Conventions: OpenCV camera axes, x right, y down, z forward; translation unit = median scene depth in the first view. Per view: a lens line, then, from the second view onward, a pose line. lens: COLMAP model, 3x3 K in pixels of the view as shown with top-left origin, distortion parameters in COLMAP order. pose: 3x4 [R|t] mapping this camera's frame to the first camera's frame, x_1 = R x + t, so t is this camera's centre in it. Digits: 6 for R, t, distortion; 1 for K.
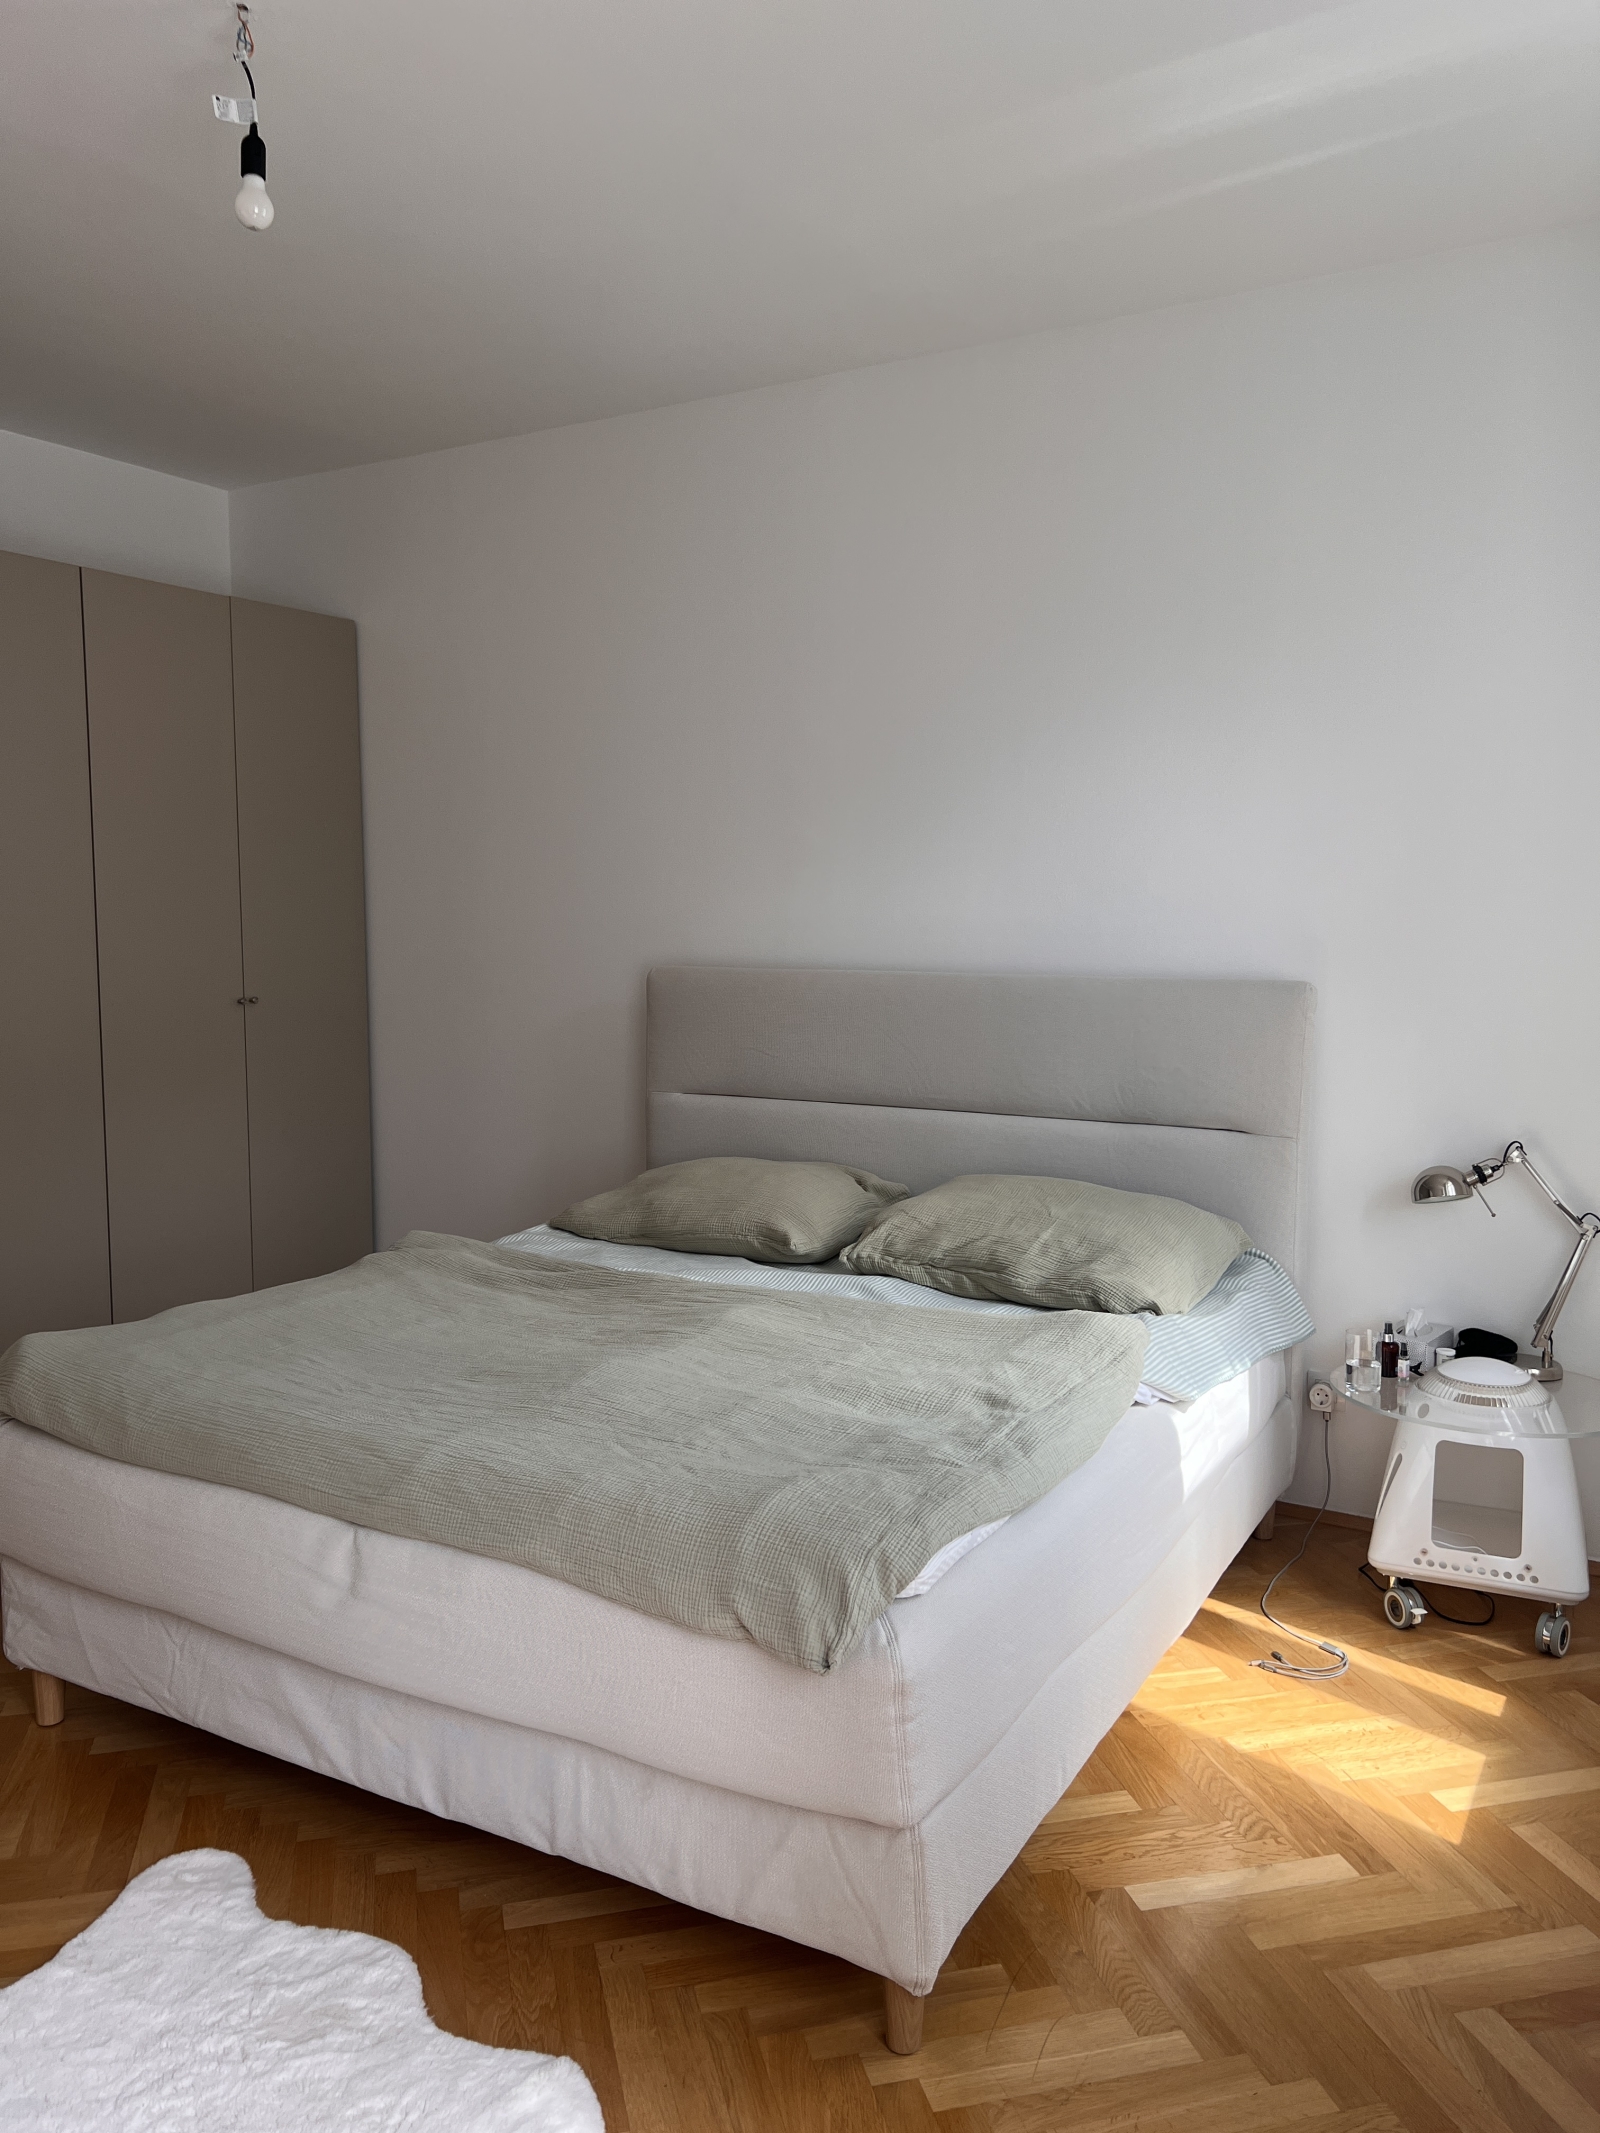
lens RADIAL K [[1606.4, 0, 806.2], [0, 1606.4, 1069.7], [0, 0, 1]] dist [0.011765, -0.012239]
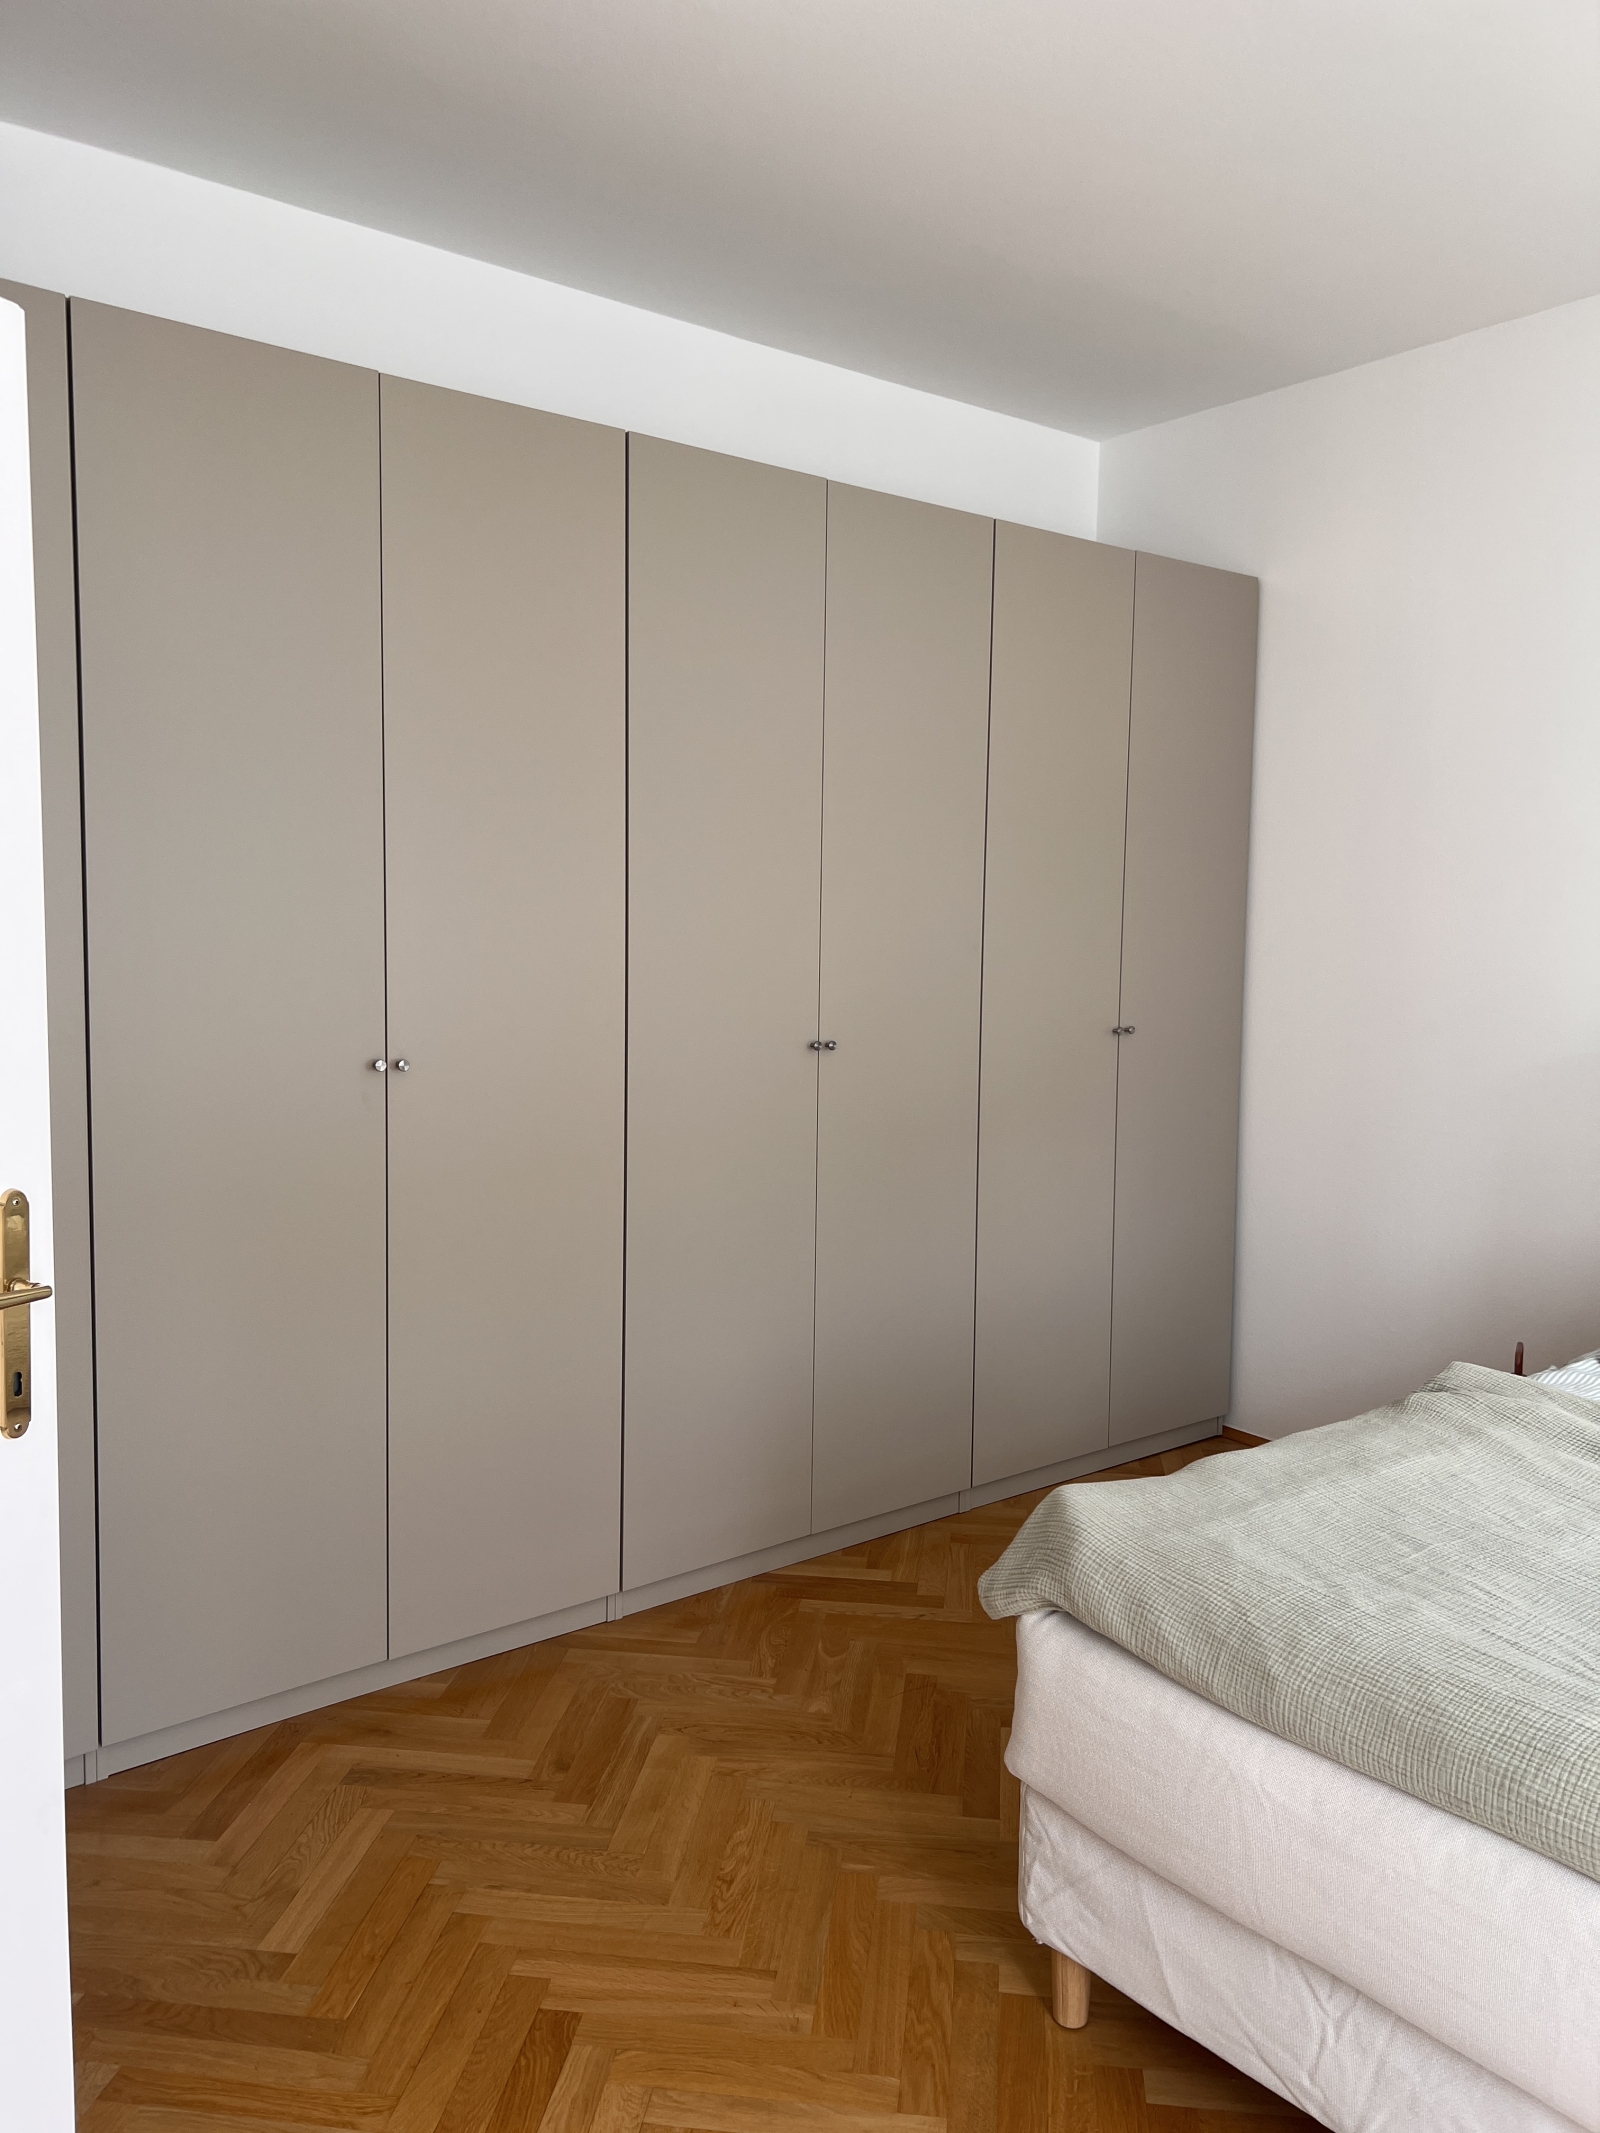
lens RADIAL K [[1606.4, 0, 794.3], [0, 1606.4, 1062.7], [0, 0, 1]] dist [0.011765, -0.012239]
pose [[0.929217, 0.047820, -0.366426, -0.355605], [-0.053181, 0.998575, -0.004543, -0.022974], [0.365687, 0.023708, 0.930436, 0.273812]]
